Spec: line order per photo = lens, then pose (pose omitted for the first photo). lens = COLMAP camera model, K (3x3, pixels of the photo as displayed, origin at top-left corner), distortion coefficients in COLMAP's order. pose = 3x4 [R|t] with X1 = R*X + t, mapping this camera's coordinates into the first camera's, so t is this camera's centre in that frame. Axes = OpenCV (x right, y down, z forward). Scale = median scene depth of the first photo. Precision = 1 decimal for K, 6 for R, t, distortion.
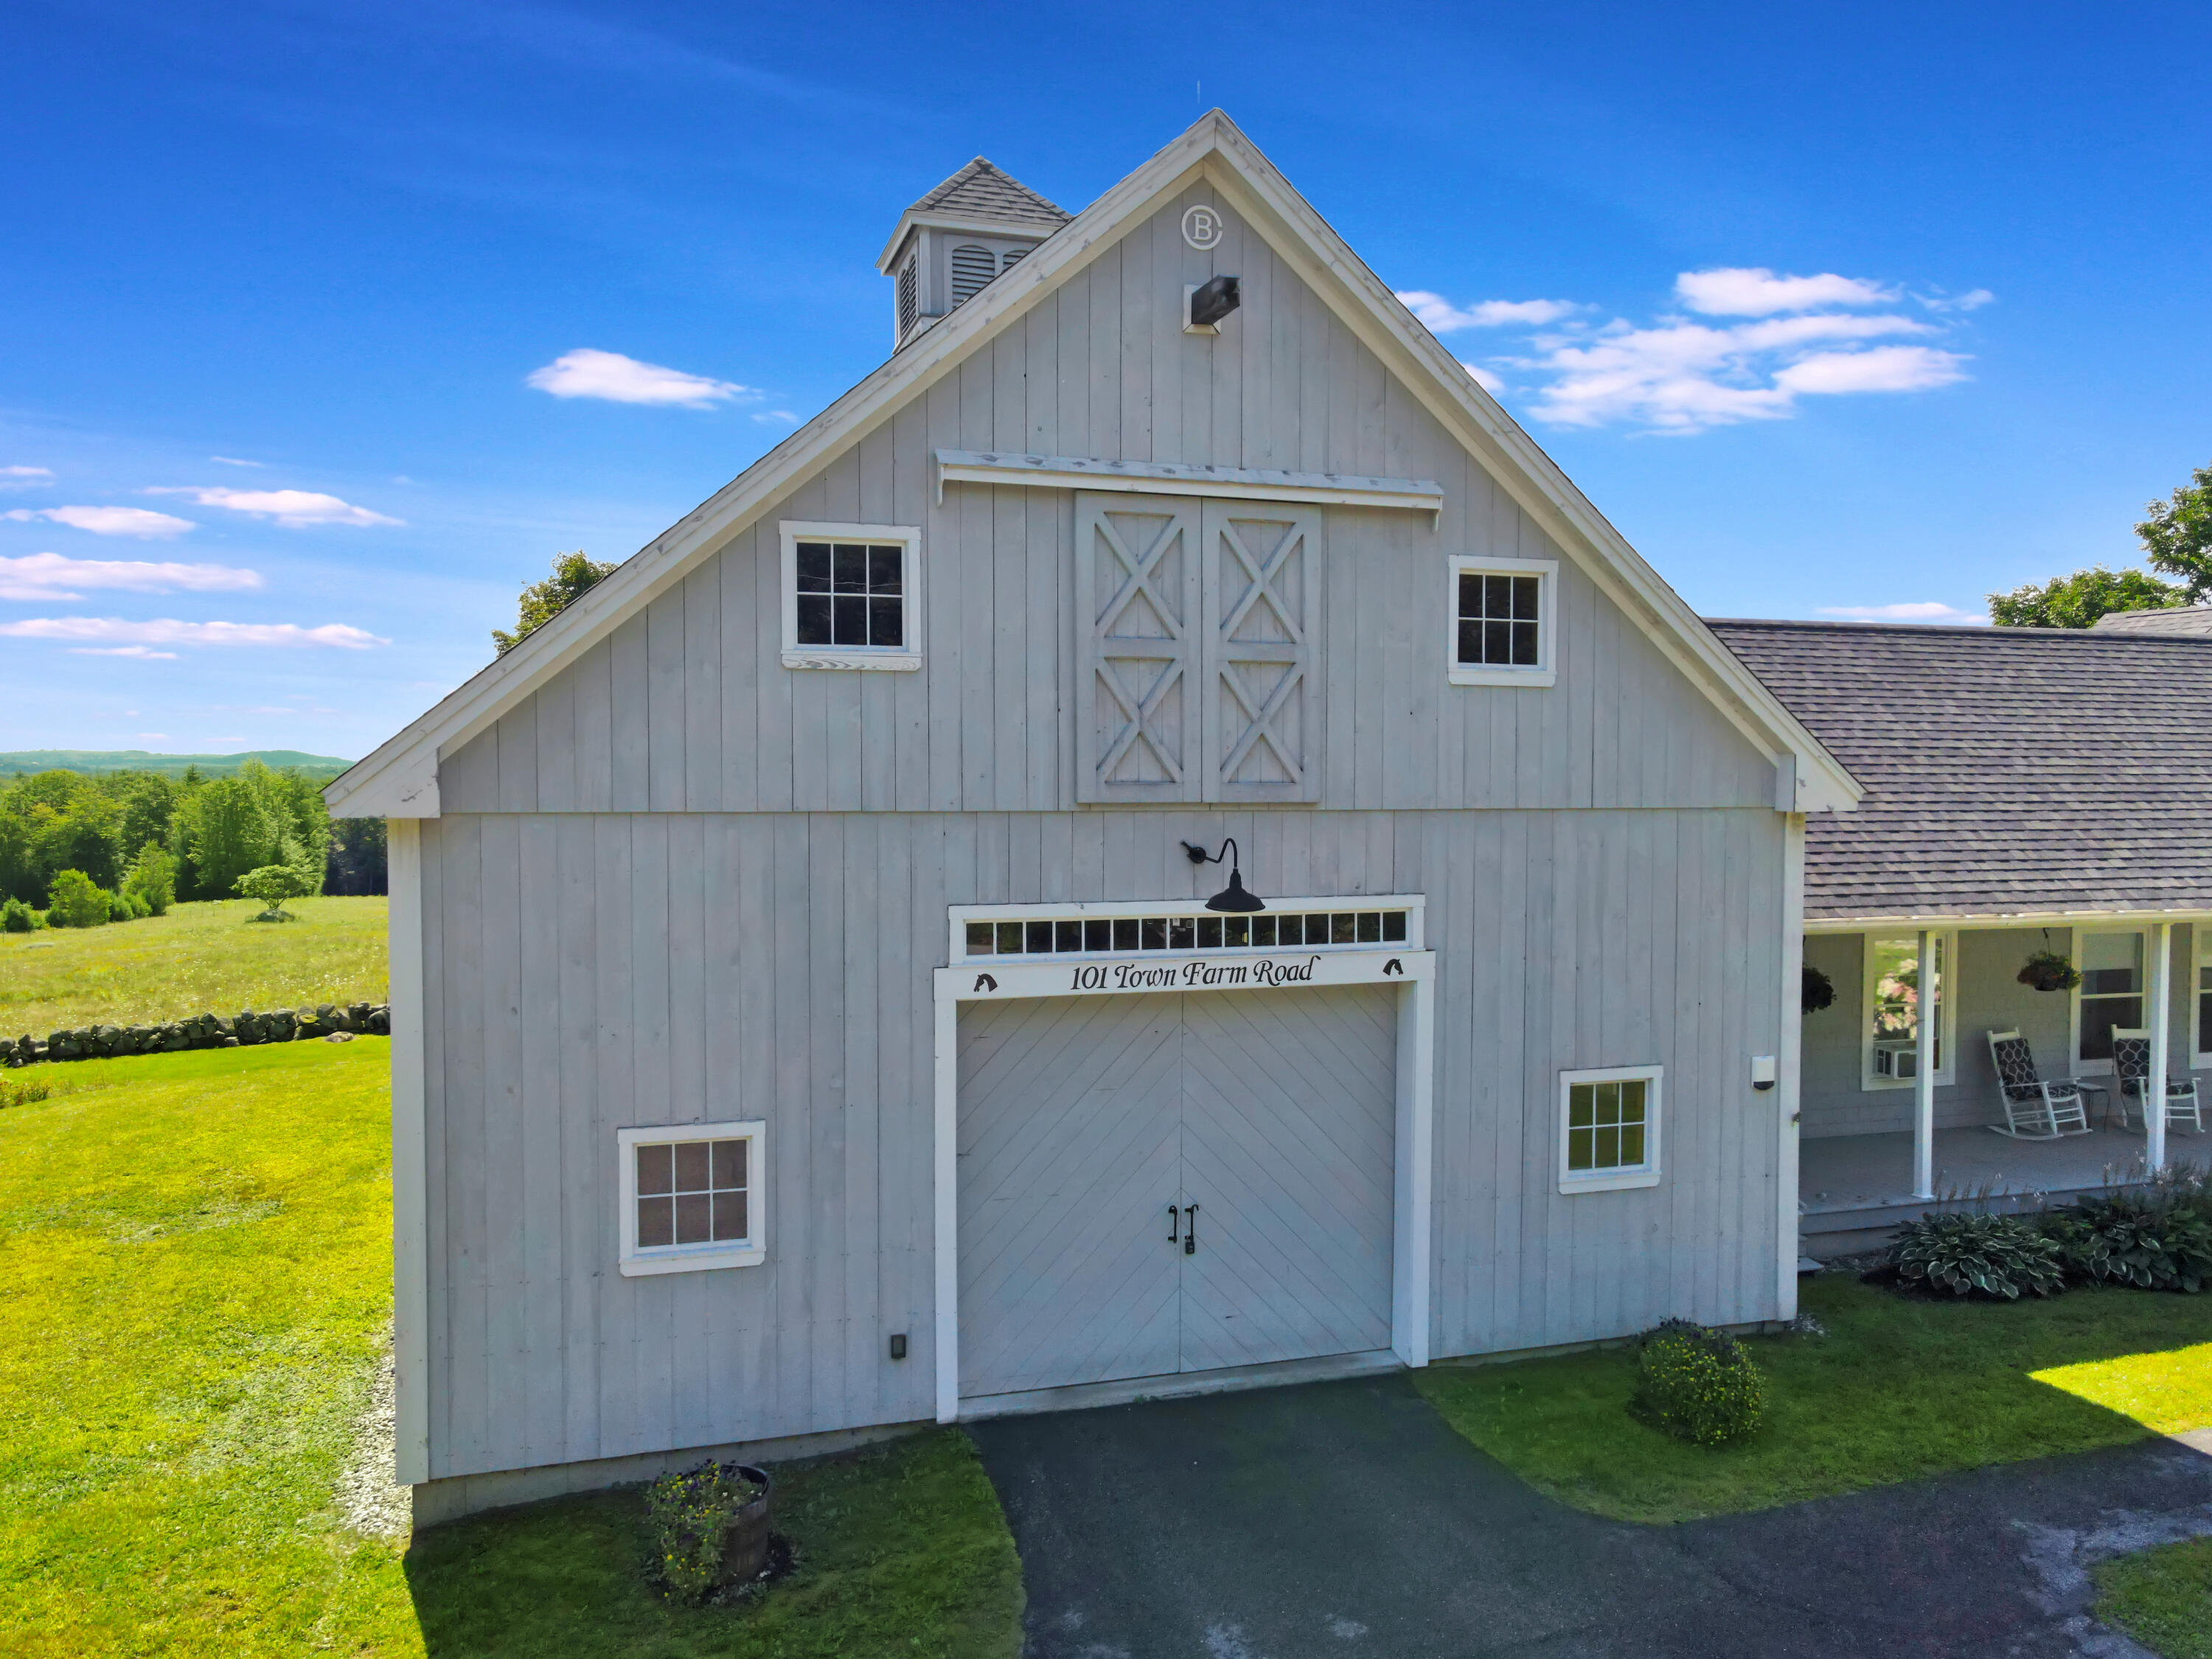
lens RADIAL K [[1623.0, 0, 1111.0], [0, 1623.0, 832.9], [0, 0, 1]] dist [0.007376, 0.013335]
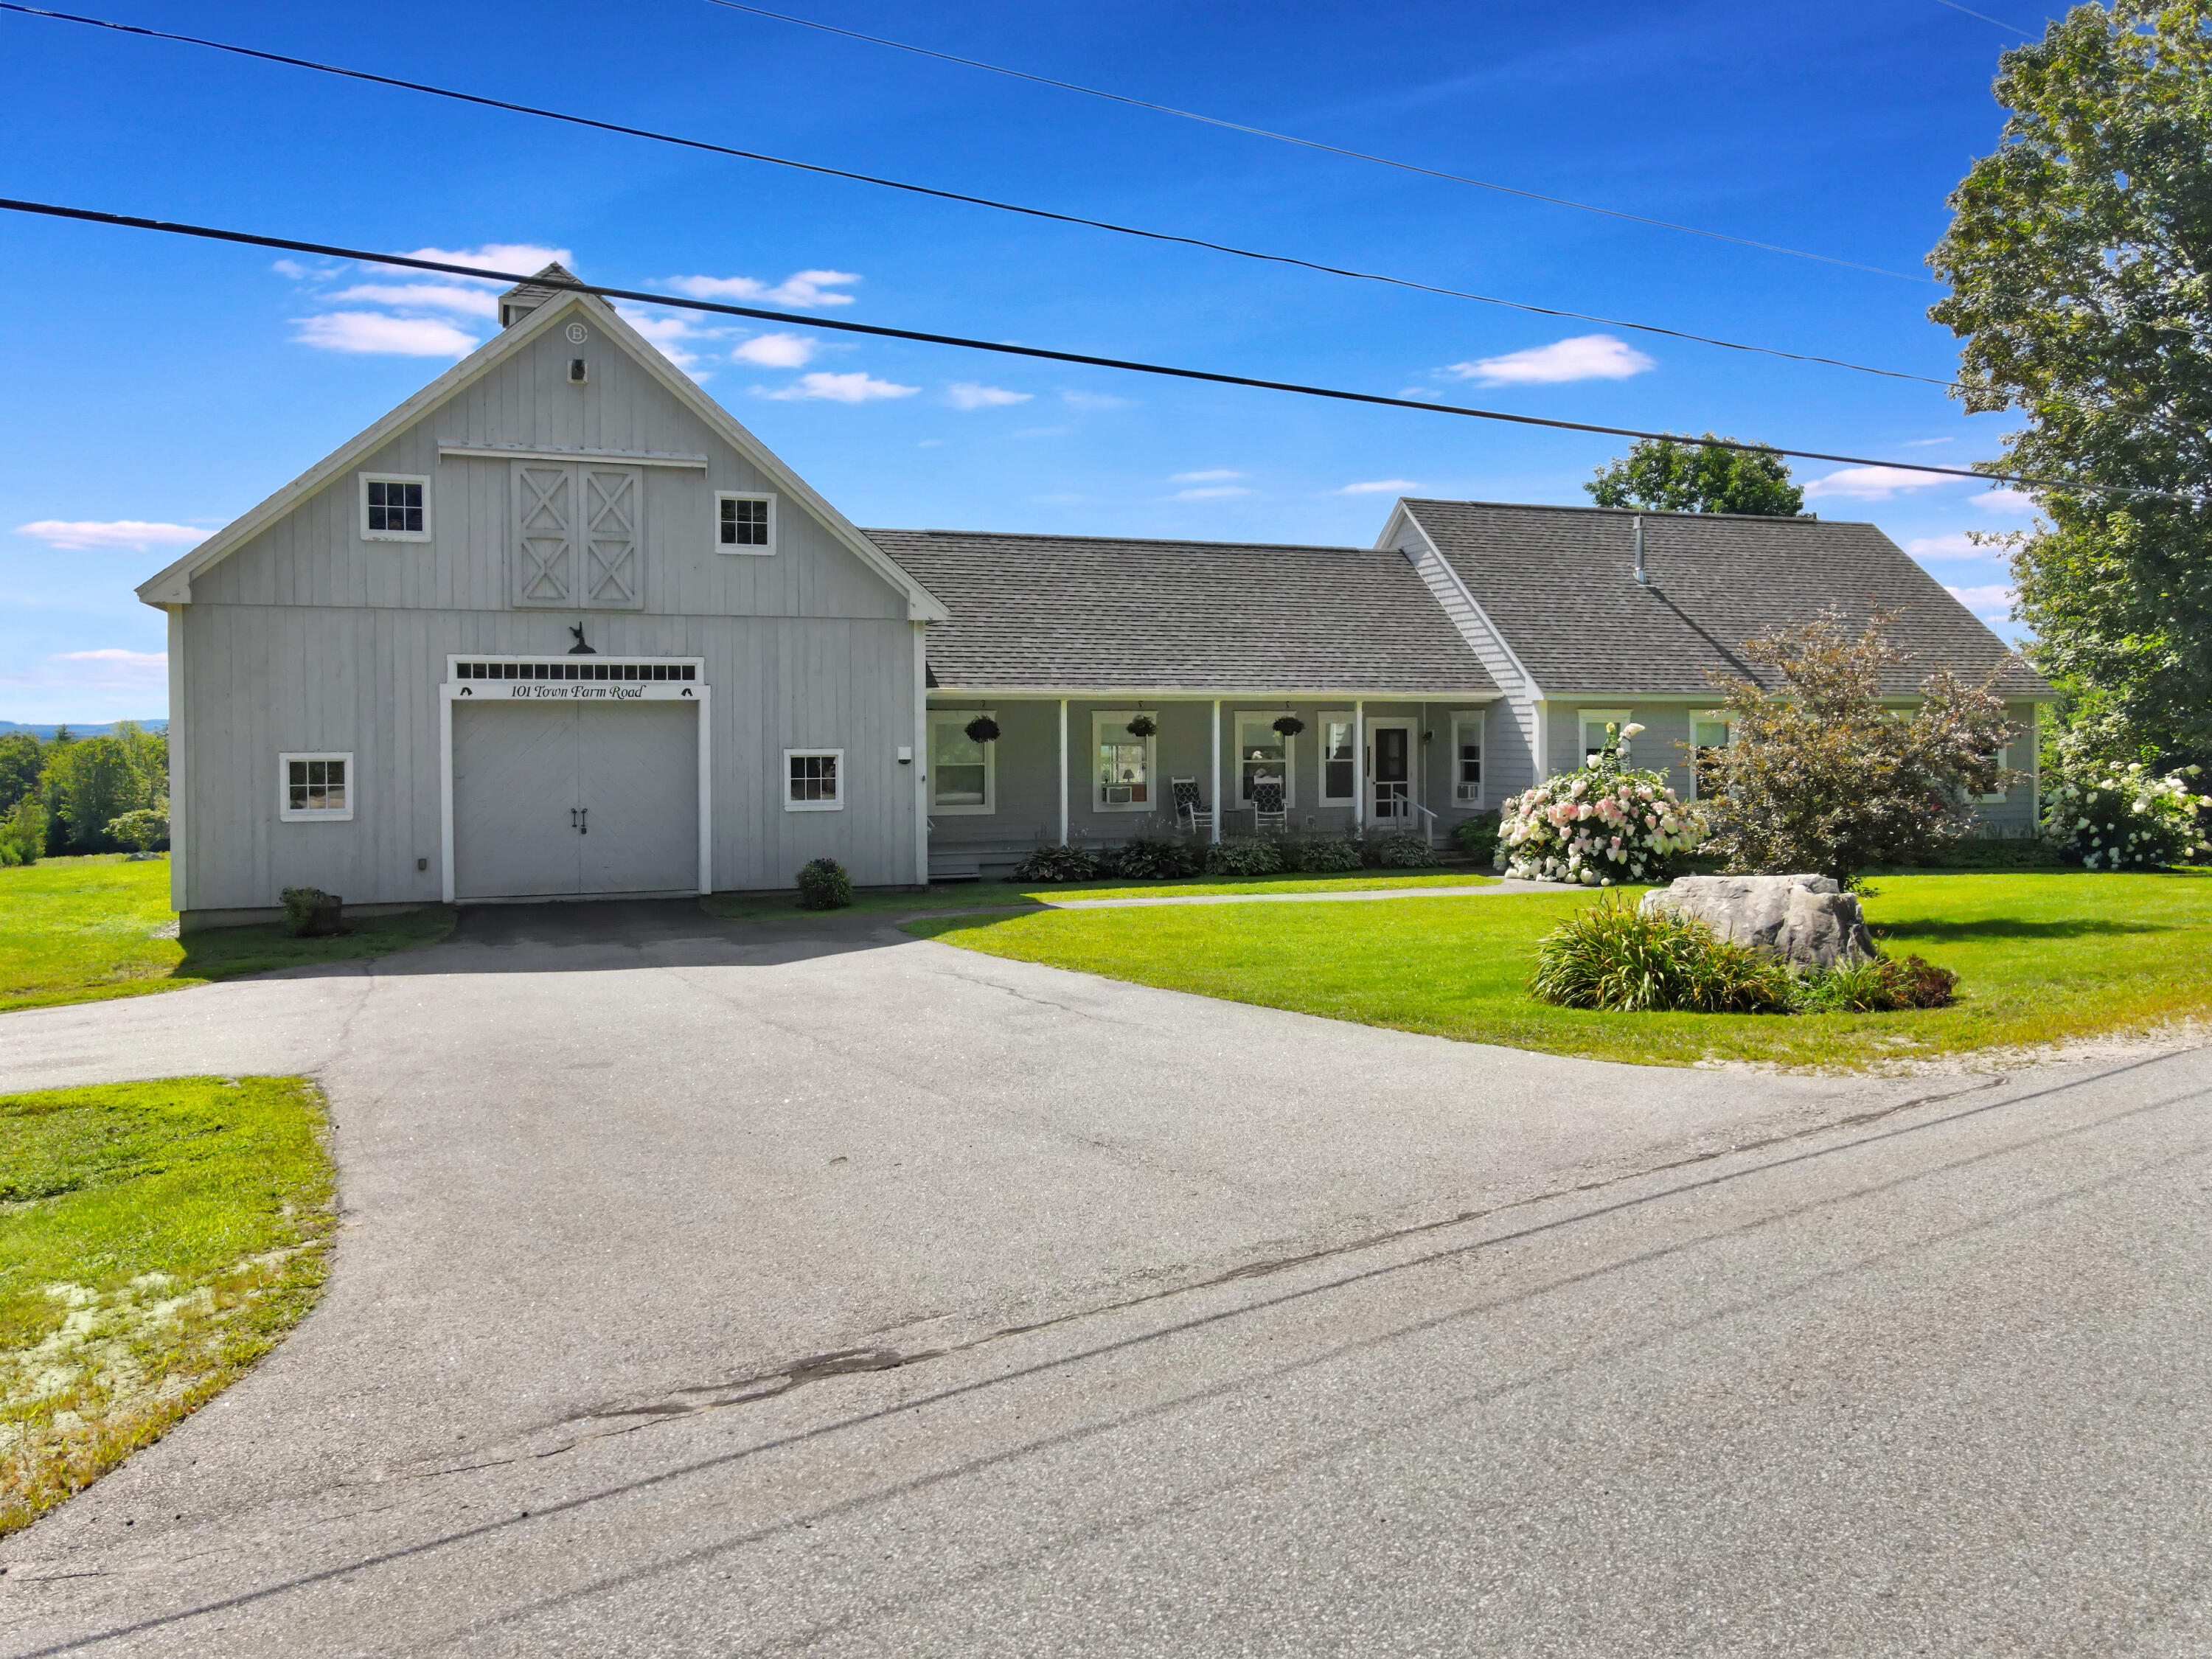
lens RADIAL K [[1655.4, 0, 1107.5], [0, 1655.4, 758.6], [0, 0, 1]] dist [0.004308, 0.010641]
pose [[0.998797, -0.007372, 0.048477, 0.615402], [0.008576, 0.999659, -0.024681, 0.227442], [-0.048279, 0.025067, 0.998519, -1.120862]]
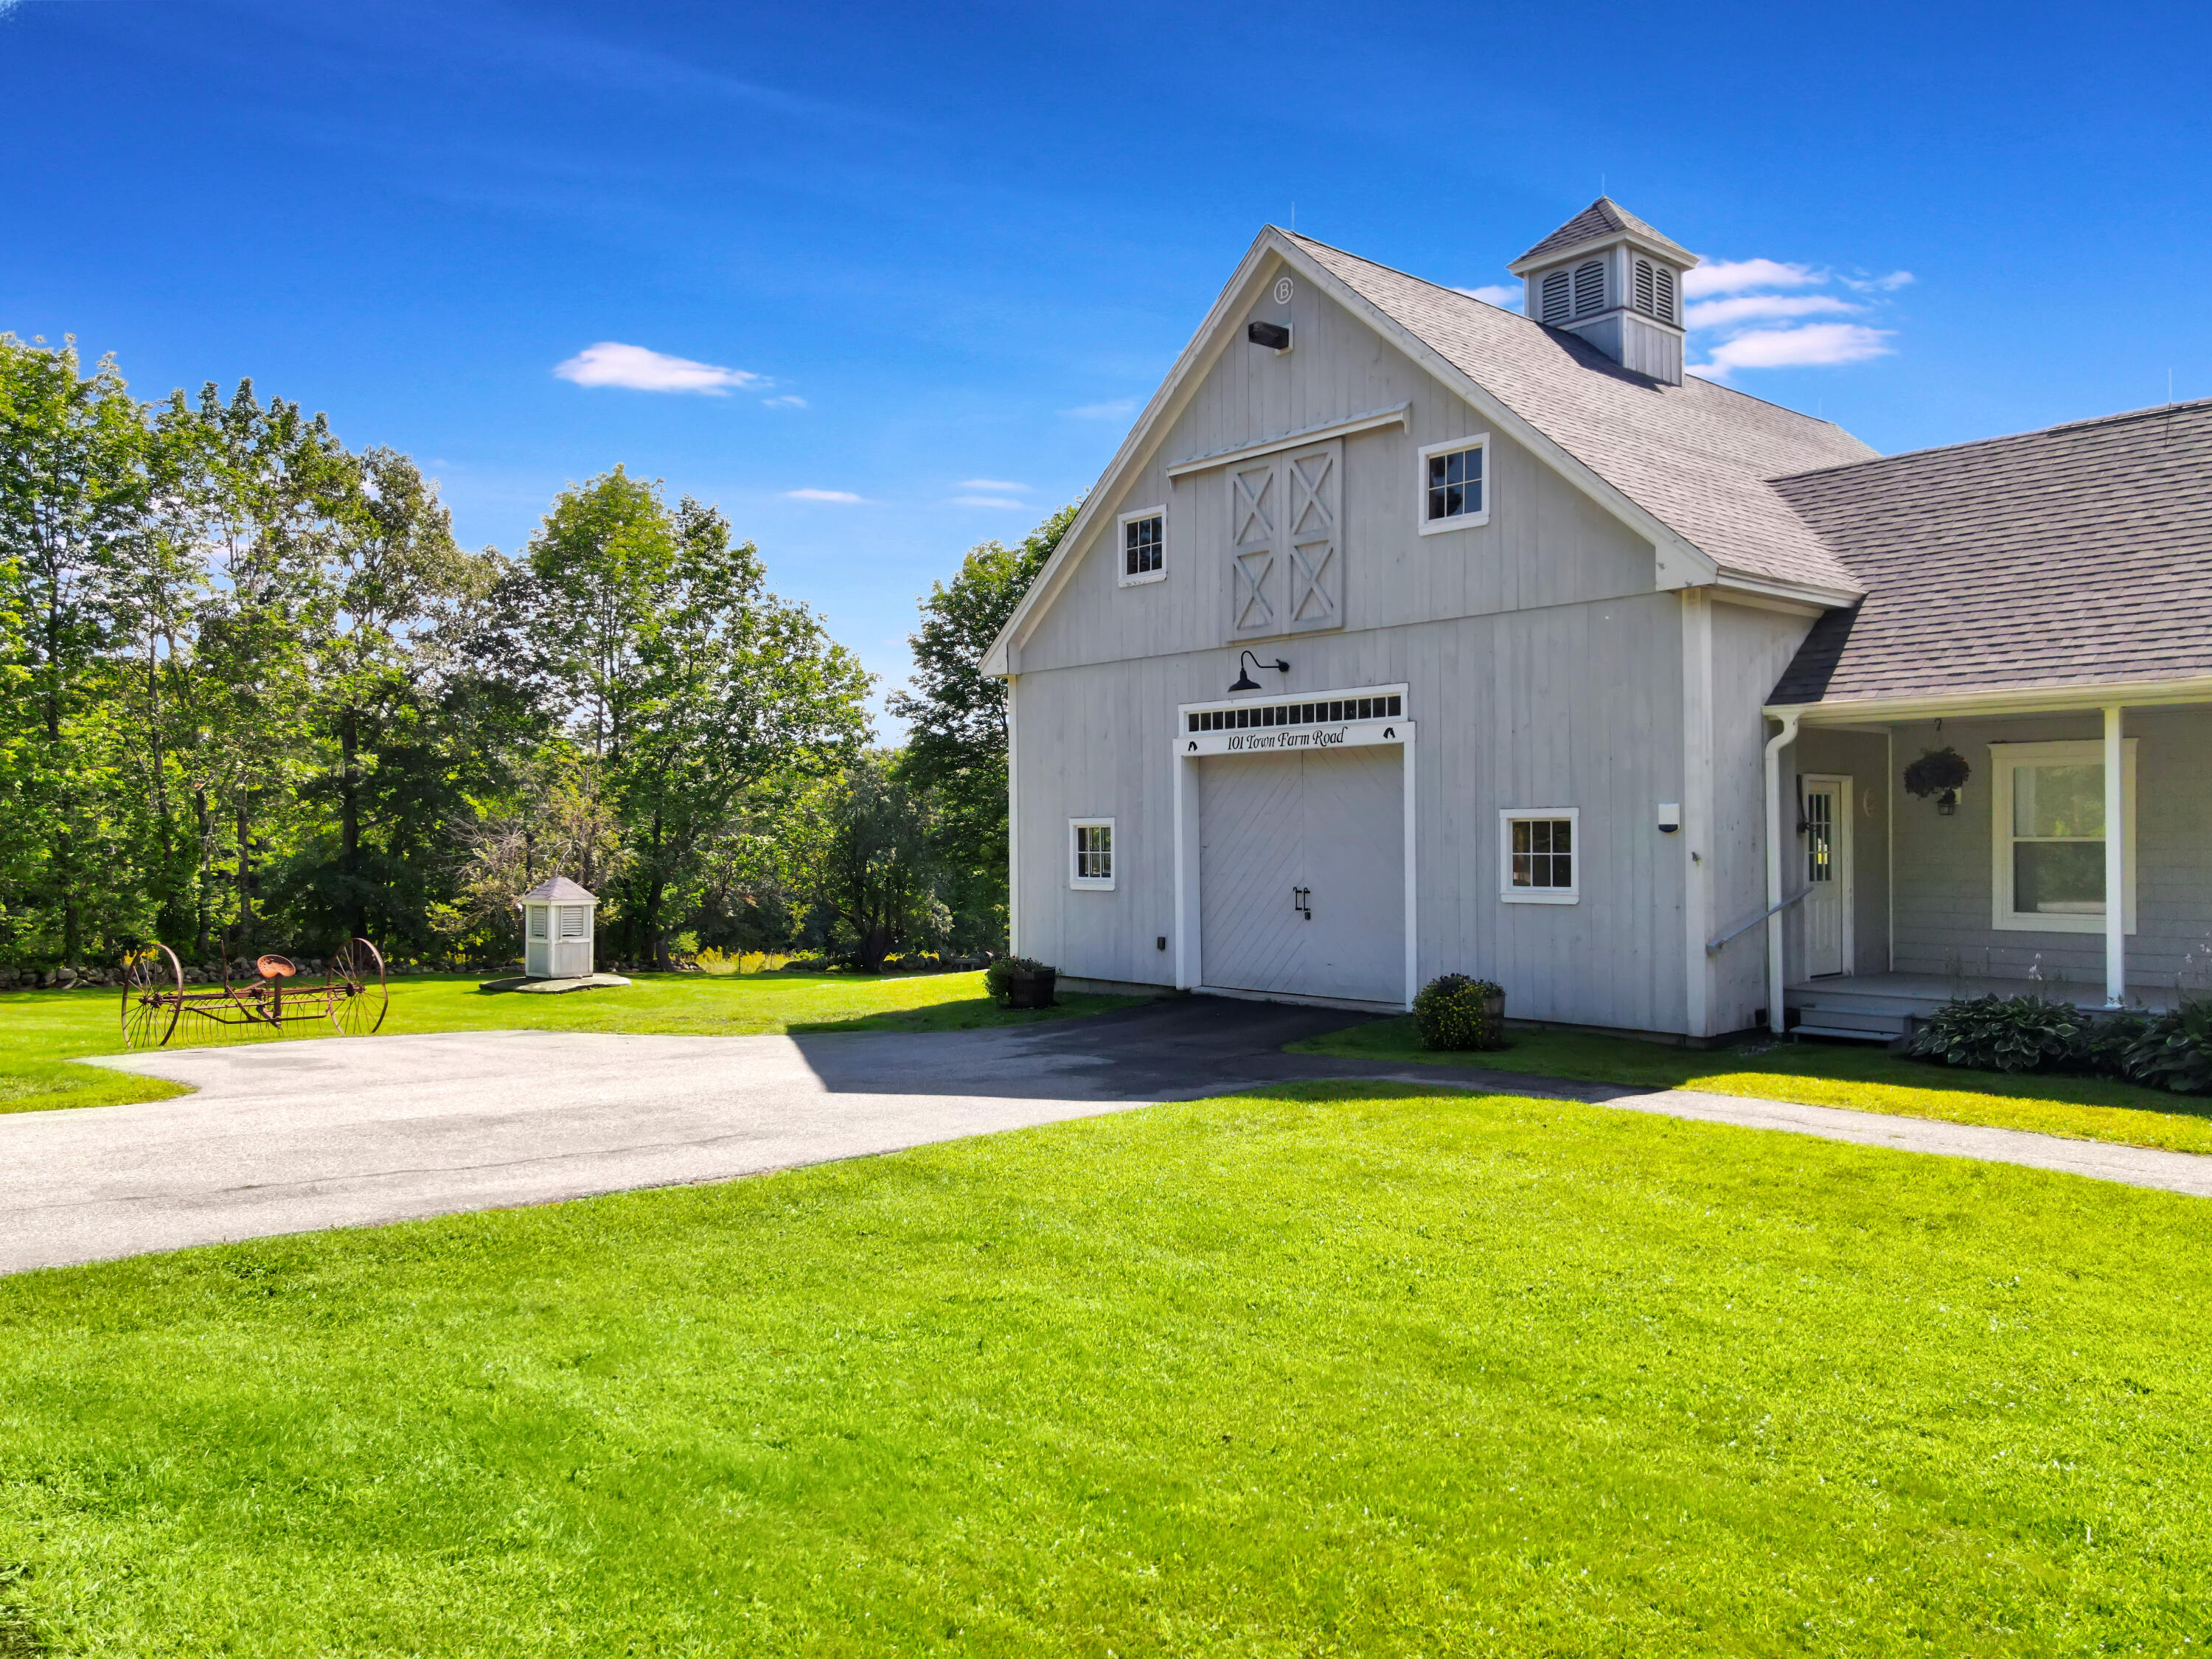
lens RADIAL K [[1633.6, 0, 1110.6], [0, 1633.6, 829.9], [0, 0, 1]] dist [0.002920, 0.013608]
pose [[0.405130, -0.009266, -0.914212, 1.473079], [-0.028500, 0.999335, -0.022759, 0.218148], [0.913815, 0.035276, 0.404596, 0.174598]]
